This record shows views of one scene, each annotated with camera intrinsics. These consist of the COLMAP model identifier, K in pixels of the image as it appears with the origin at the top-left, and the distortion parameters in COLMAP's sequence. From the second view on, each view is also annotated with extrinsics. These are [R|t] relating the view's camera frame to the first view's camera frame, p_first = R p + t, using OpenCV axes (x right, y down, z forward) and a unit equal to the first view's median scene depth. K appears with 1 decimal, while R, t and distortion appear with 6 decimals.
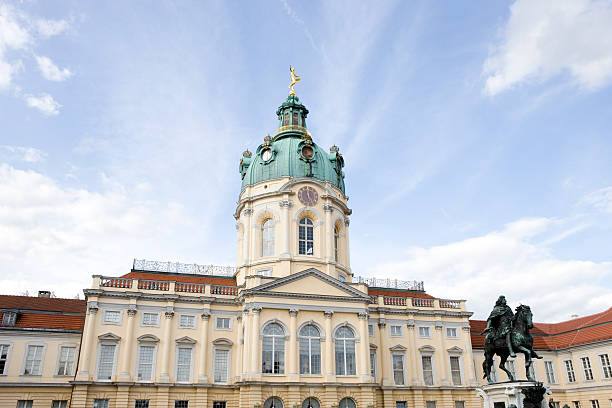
lens RADIAL K [[531.0, 0, 302.9], [0, 531.0, 195.4], [0, 0, 1]] dist [-0.038117, -0.000921]
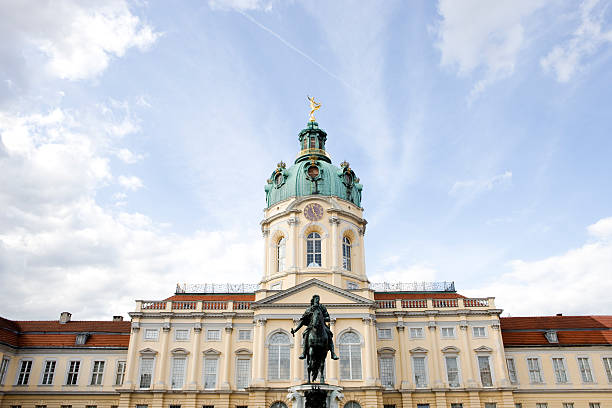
lens RADIAL K [[473.5, 0, 306.0], [0, 473.5, 204.0], [0, 0, 1]] dist [-0.049165, 0.005226]
pose [[0.944592, -0.135777, -0.298848, 0.285259], [0.125872, 0.990670, -0.052241, 0.034043], [0.303153, 0.011730, 0.952870, 0.084610]]
